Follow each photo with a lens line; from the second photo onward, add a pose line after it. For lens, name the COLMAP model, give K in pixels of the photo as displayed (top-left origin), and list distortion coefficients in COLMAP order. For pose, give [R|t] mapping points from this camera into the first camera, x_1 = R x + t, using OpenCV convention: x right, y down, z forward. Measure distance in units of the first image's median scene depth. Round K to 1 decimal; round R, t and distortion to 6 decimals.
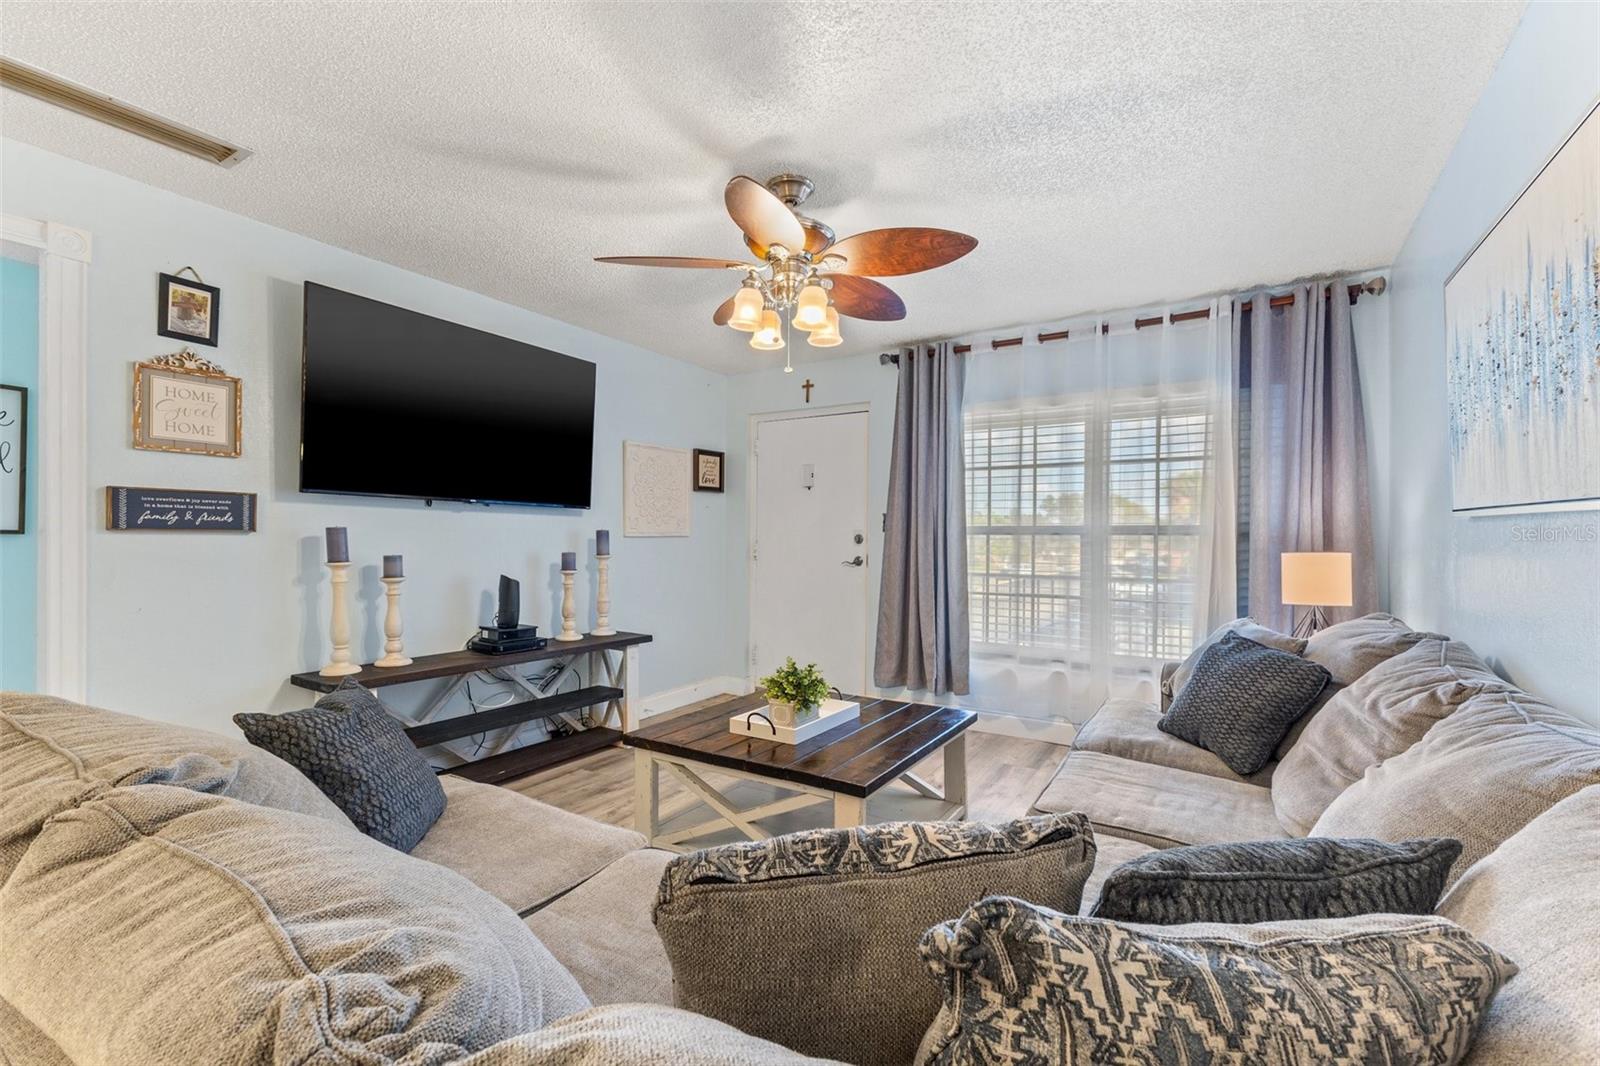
lens RADIAL K [[693.3, 0, 797.0], [0, 693.3, 540.0], [0, 0, 1]] dist [0.012118, -0.000012]
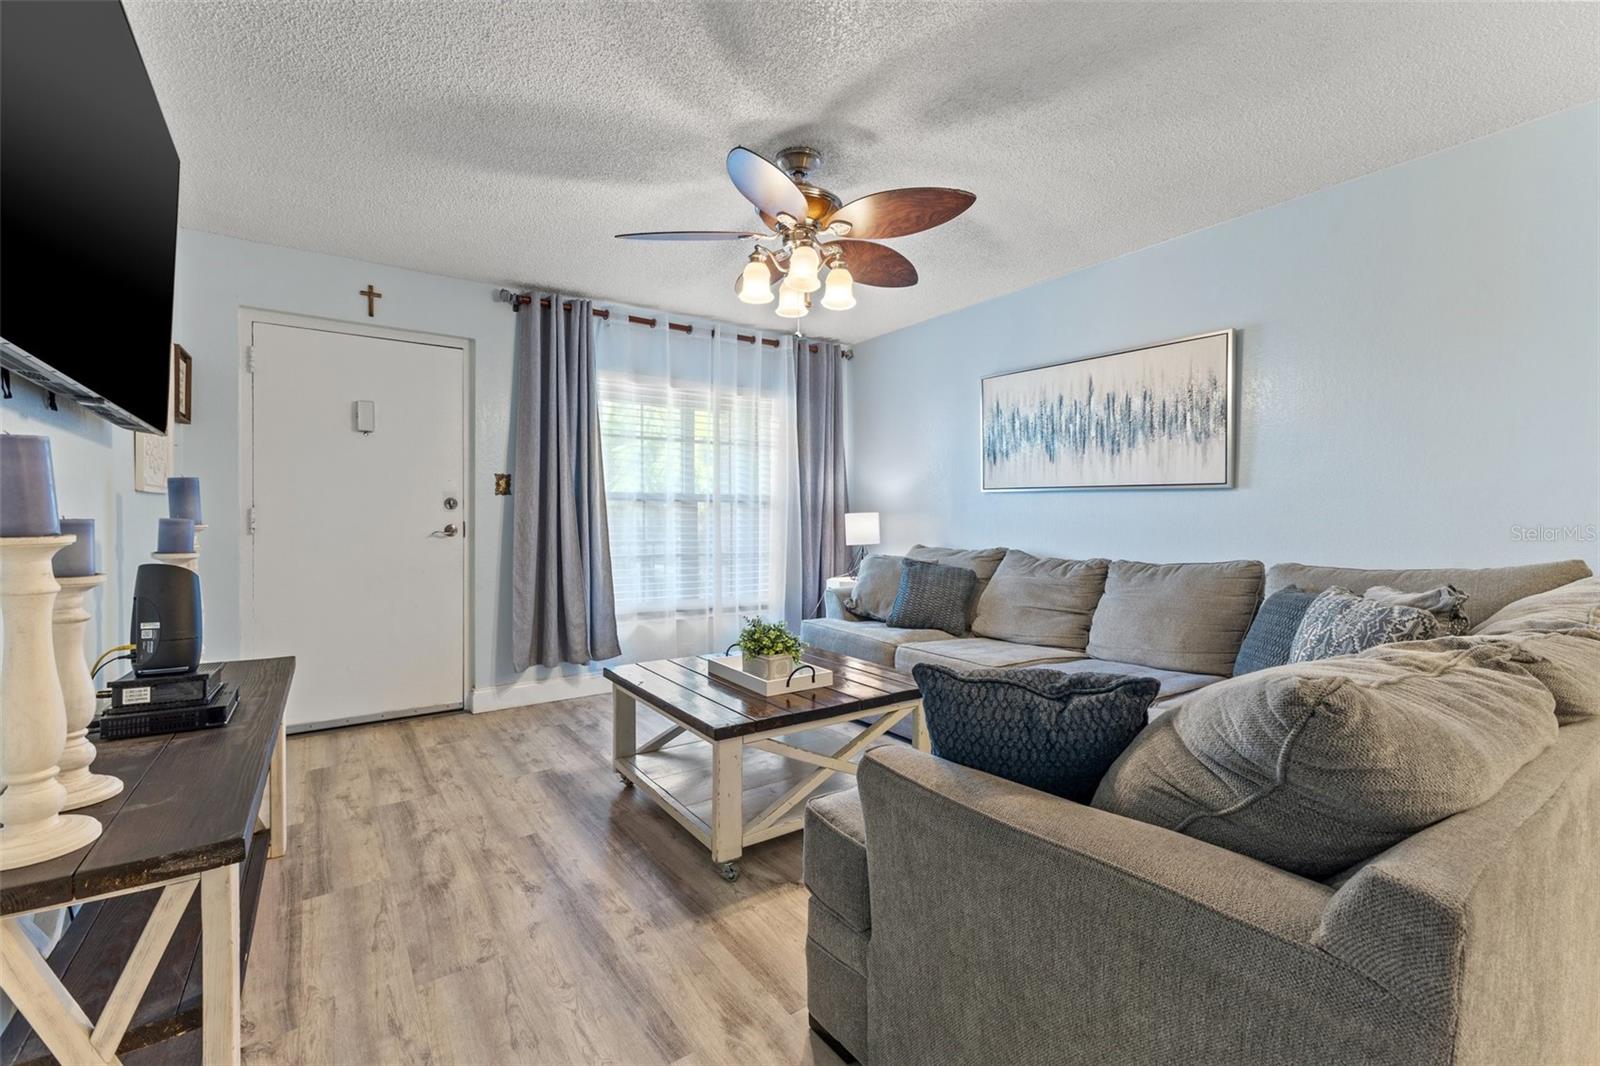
lens RADIAL K [[693.3, 0, 796.6], [0, 693.3, 521.0], [0, 0, 1]] dist [0.012118, -0.000012]
pose [[0.396138, -0.011294, 0.918121, -0.600591], [0.003680, 0.999936, 0.010713, 0.014595], [-0.918184, -0.000865, 0.396154, 0.362860]]
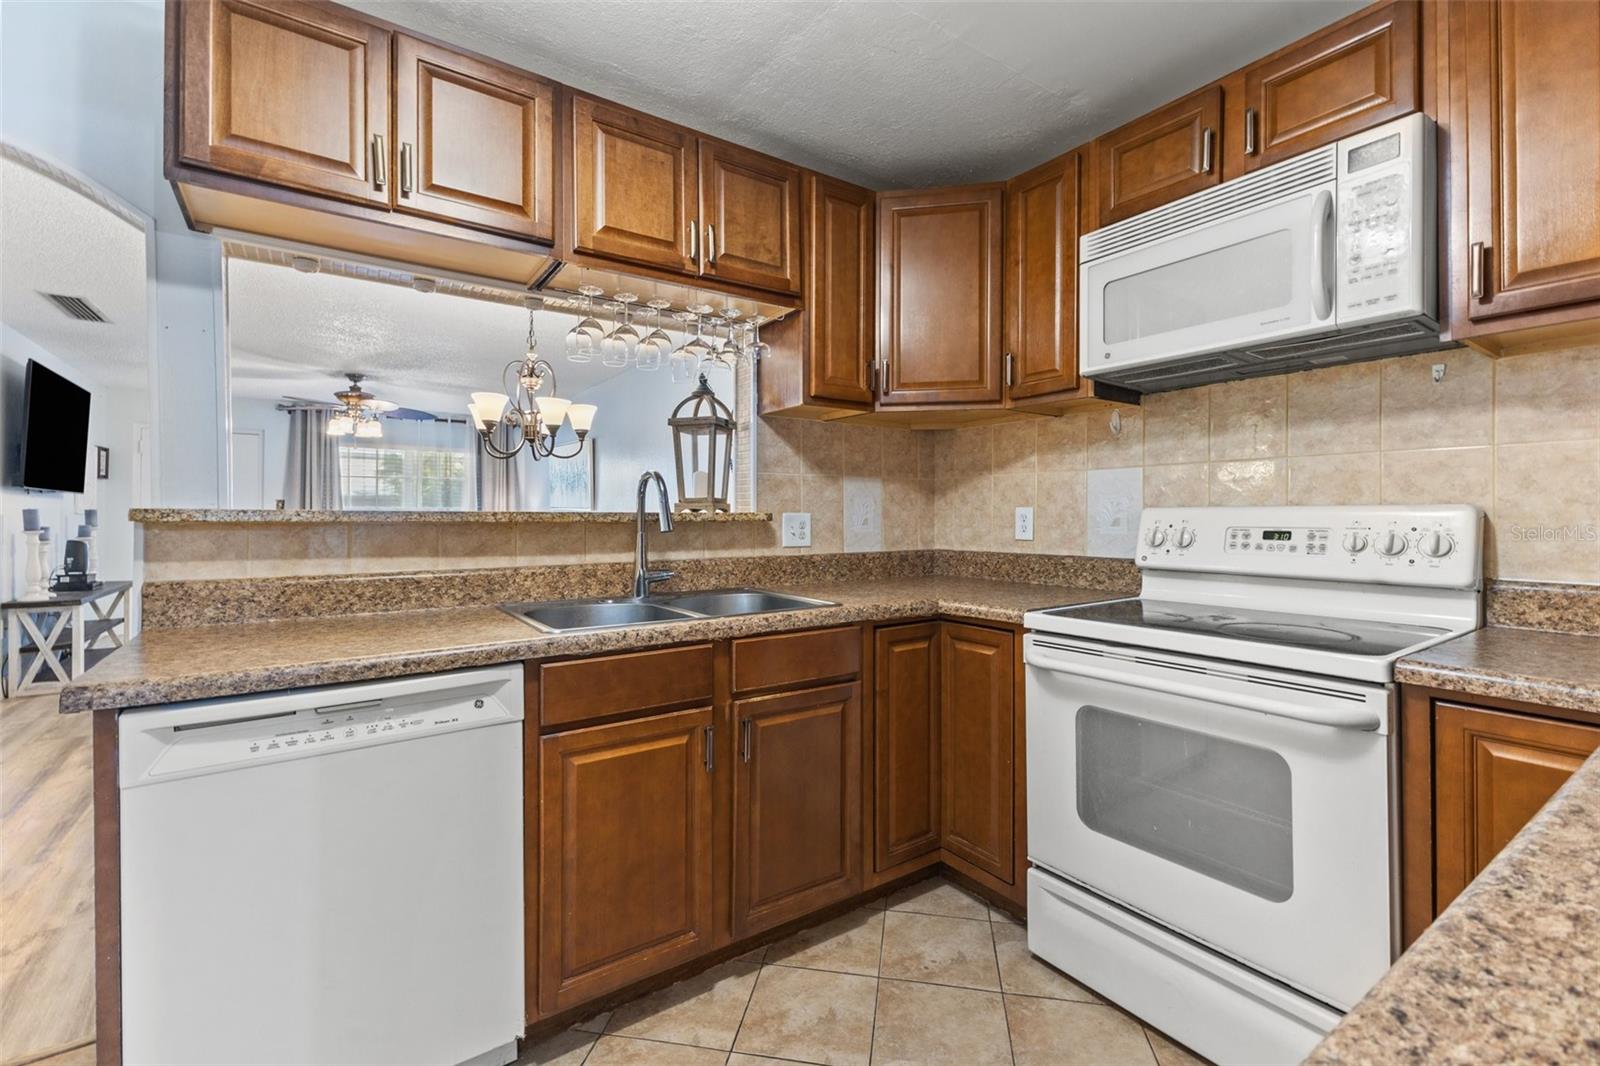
lens RADIAL K [[693.3, 0, 797.6], [0, 693.3, 512.2], [0, 0, 1]] dist [0.012118, -0.000012]
pose [[0.394542, -0.000059, 0.918878, -1.051731], [0.002418, 0.999997, -0.000974, -0.004402], [-0.918875, 0.002606, 0.394541, -0.915315]]
